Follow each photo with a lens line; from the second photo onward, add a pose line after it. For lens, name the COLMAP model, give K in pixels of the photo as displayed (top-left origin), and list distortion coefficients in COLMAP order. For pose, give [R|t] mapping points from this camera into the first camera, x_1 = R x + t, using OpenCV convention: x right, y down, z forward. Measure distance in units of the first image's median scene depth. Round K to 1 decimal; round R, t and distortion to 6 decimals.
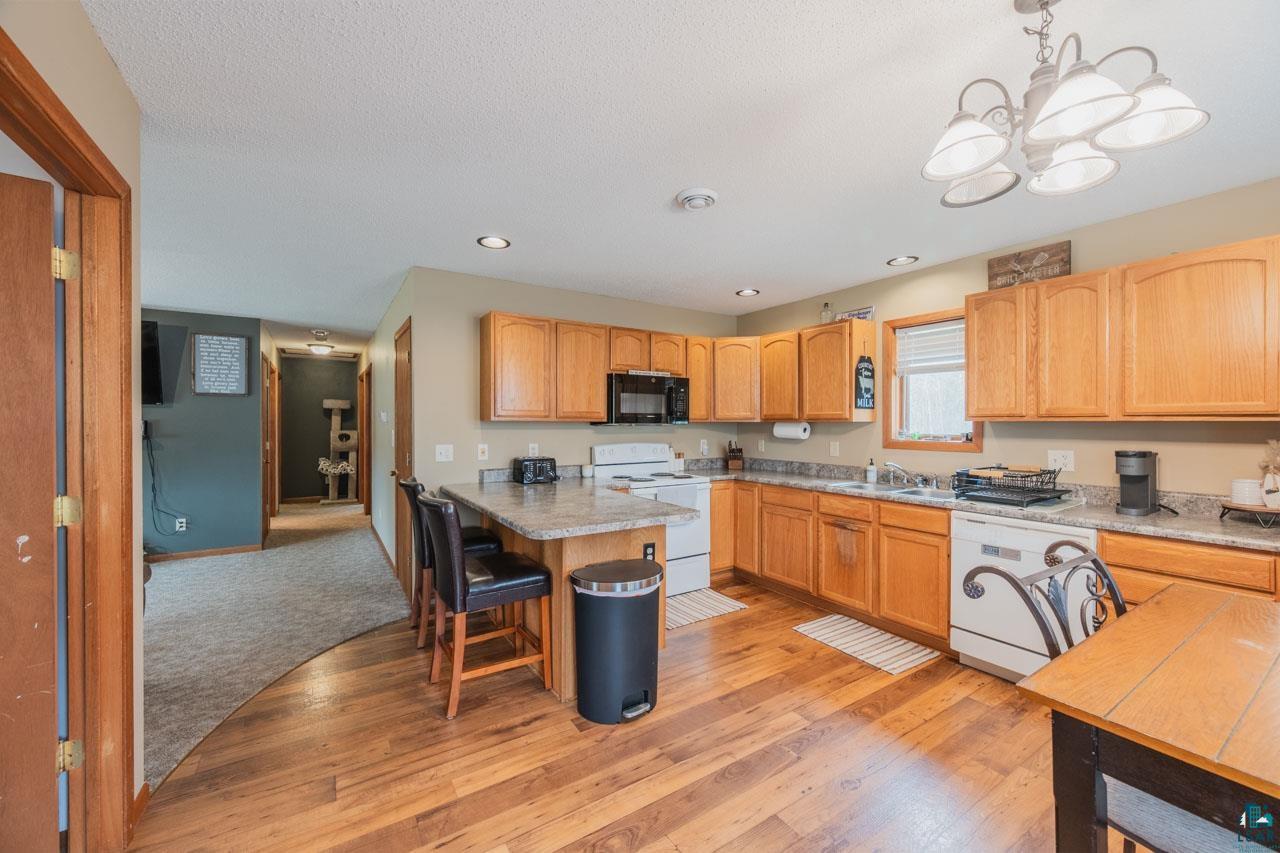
lens RADIAL K [[498.4, 0, 640.5], [0, 498.4, 425.2], [0, 0, 1]] dist [-0.001790, -0.000398]
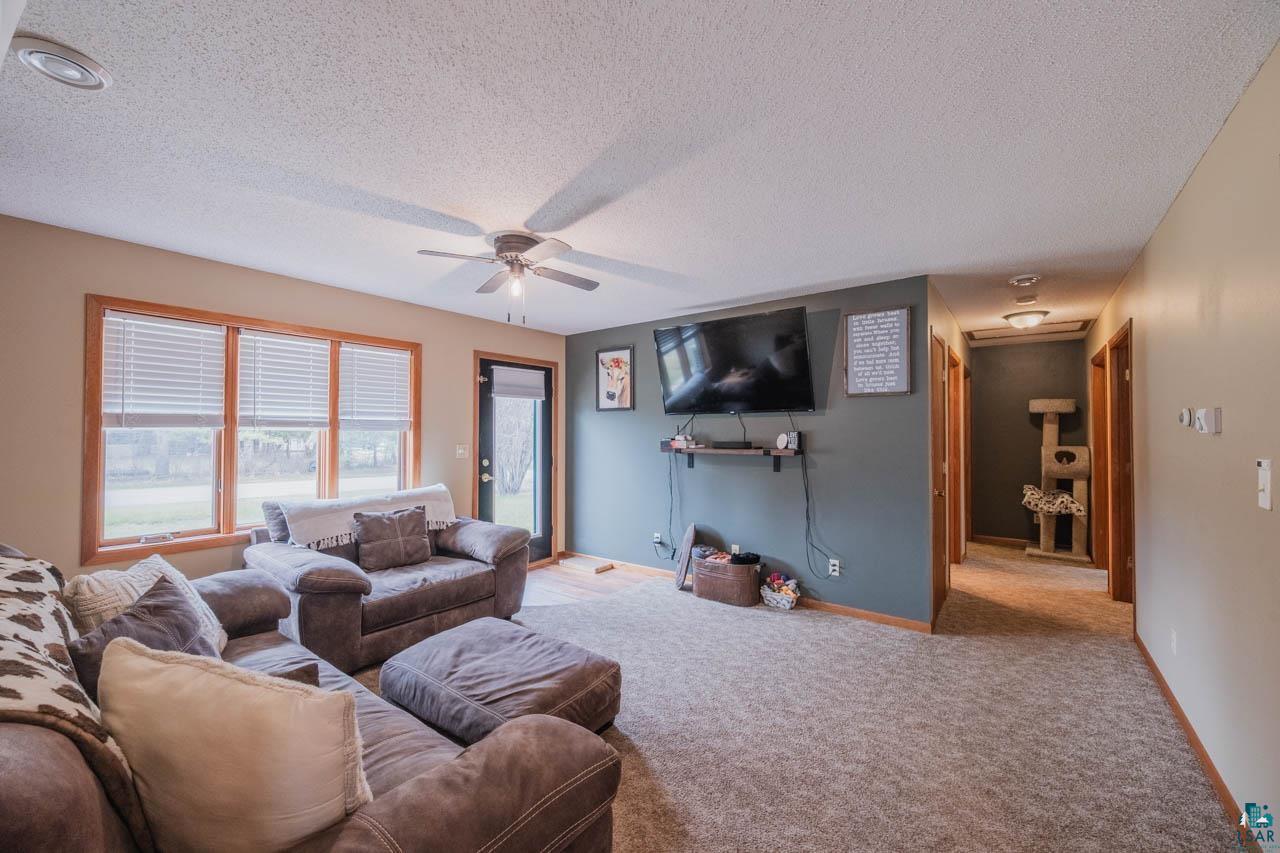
lens RADIAL K [[498.4, 0, 640.5], [0, 498.4, 425.2], [0, 0, 1]] dist [-0.001790, -0.000398]
pose [[0.337060, -0.014953, -0.941365, -0.353598], [-0.005271, 0.999828, -0.017769, -0.004658], [0.941469, 0.010951, 0.336923, 0.541729]]
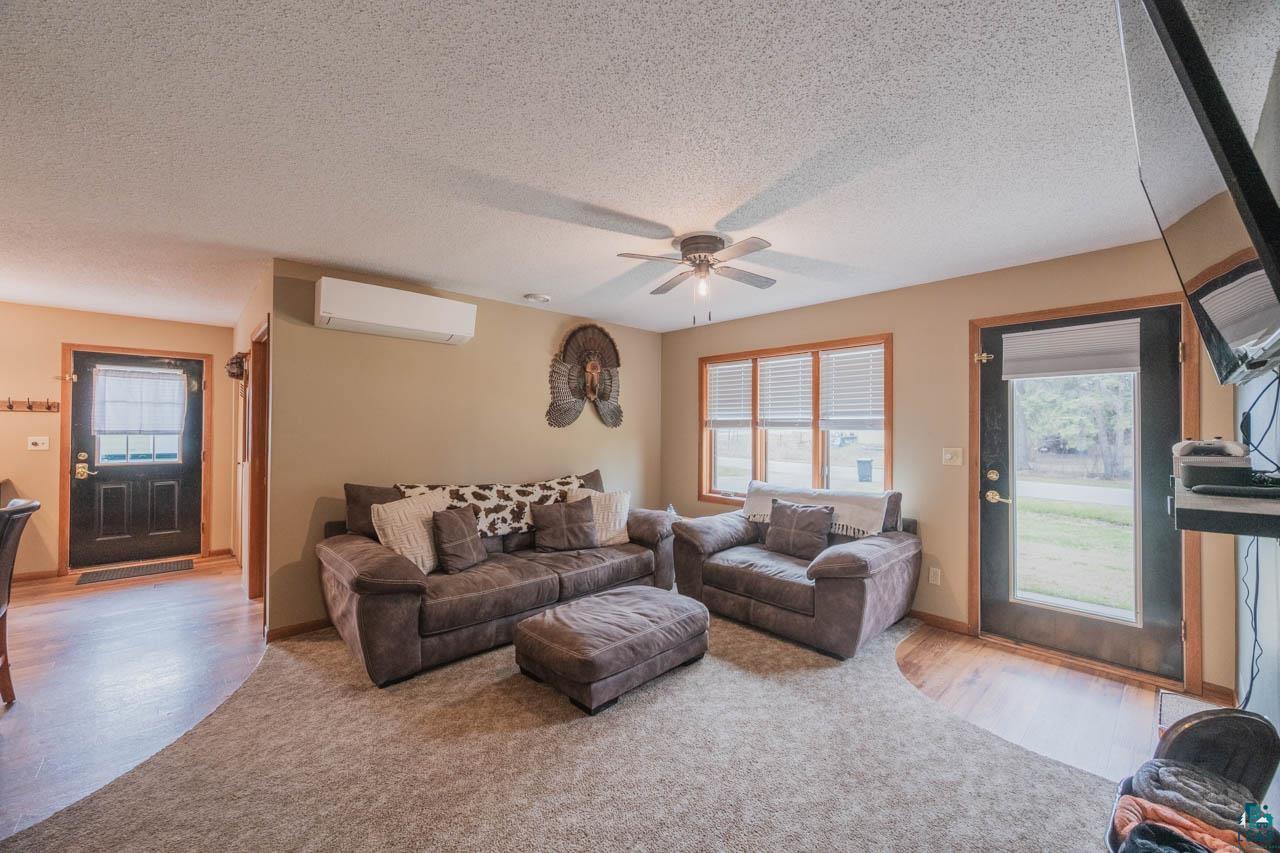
lens RADIAL K [[498.4, 0, 640.5], [0, 498.4, 425.2], [0, 0, 1]] dist [-0.001790, -0.000398]
pose [[-0.984070, -0.008974, -0.177556, -0.846661], [-0.008289, 0.999955, -0.004599, -0.009598], [0.177590, -0.003054, -0.984100, 1.276691]]
